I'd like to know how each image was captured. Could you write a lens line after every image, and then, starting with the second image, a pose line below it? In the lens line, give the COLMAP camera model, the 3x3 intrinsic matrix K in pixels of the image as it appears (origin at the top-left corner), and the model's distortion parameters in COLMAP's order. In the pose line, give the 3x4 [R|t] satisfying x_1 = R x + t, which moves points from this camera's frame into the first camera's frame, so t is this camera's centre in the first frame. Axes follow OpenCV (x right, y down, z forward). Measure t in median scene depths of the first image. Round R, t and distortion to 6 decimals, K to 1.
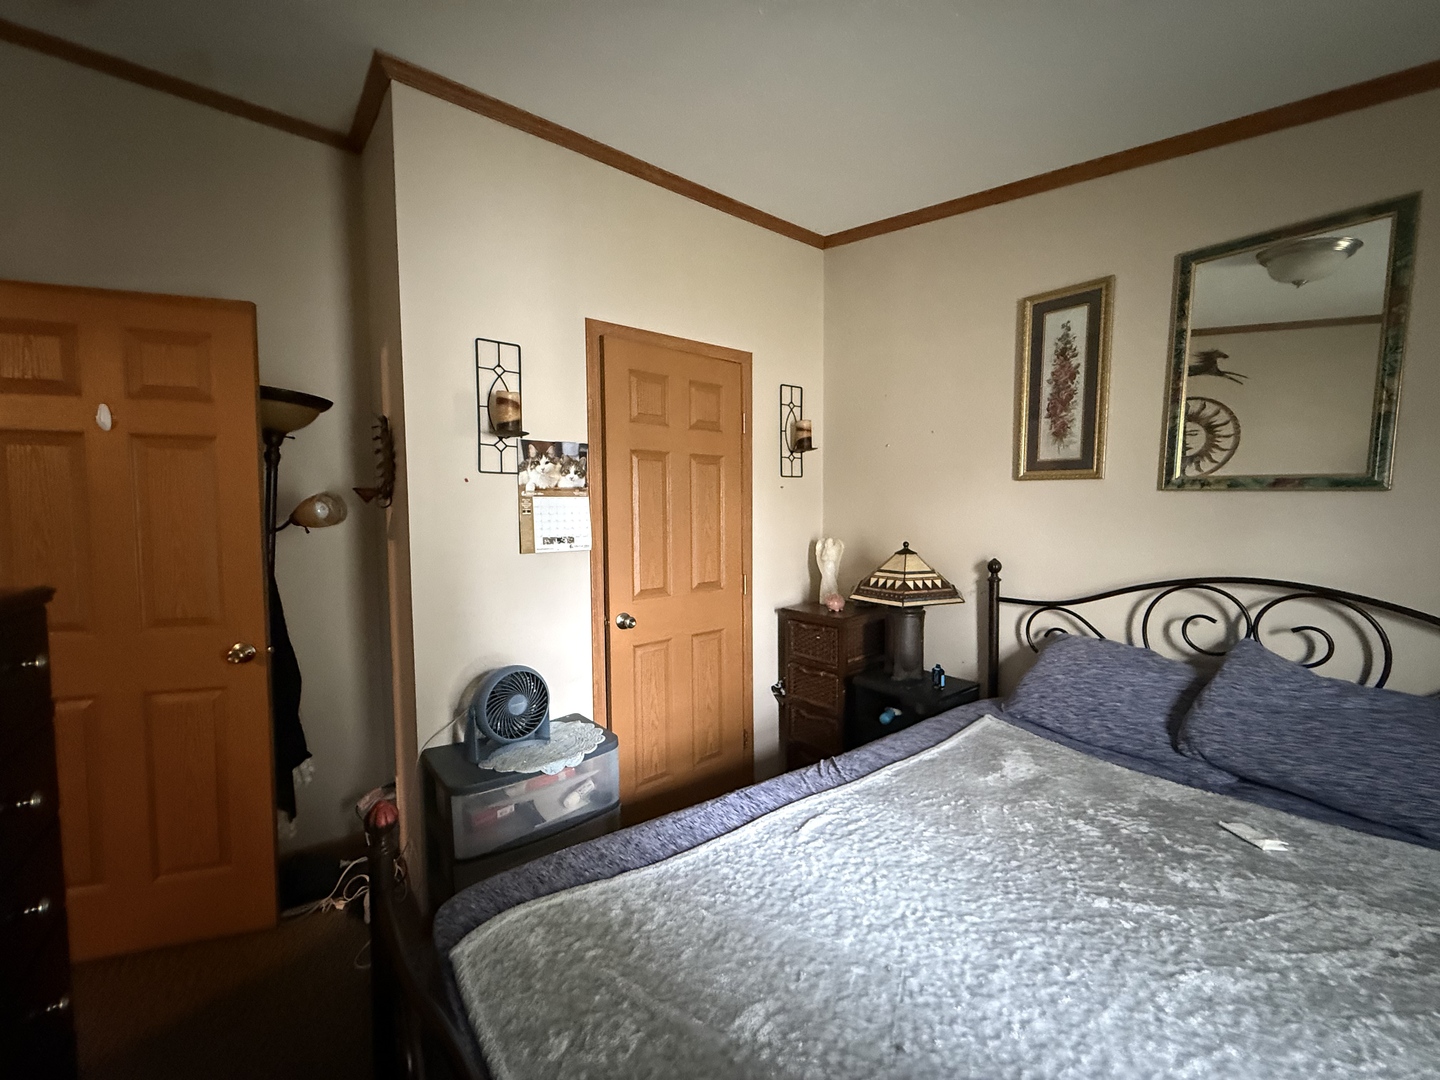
lens RADIAL K [[578.5, 0, 712.2], [0, 578.5, 536.7], [0, 0, 1]] dist [0.016868, -0.000562]
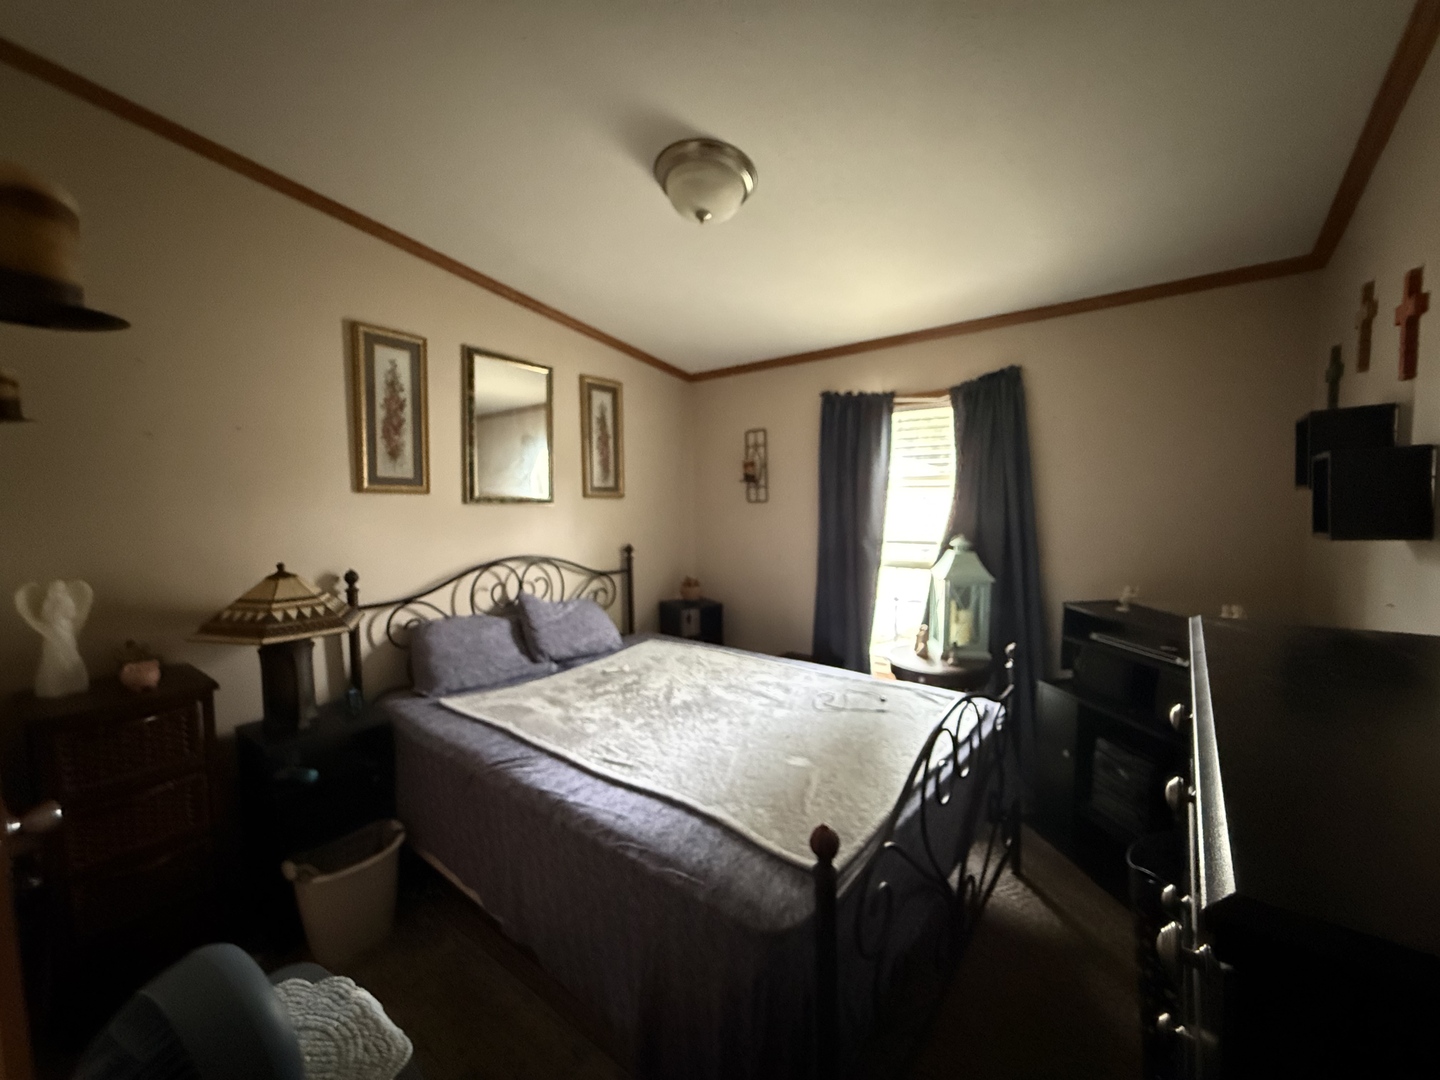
lens RADIAL K [[578.5, 0, 714.0], [0, 578.5, 542.7], [0, 0, 1]] dist [0.016868, -0.000562]
pose [[-0.237827, -0.043659, 0.970326, -0.692742], [0.090781, 0.993617, 0.066957, -0.022167], [-0.967056, 0.104011, -0.232346, 0.684064]]
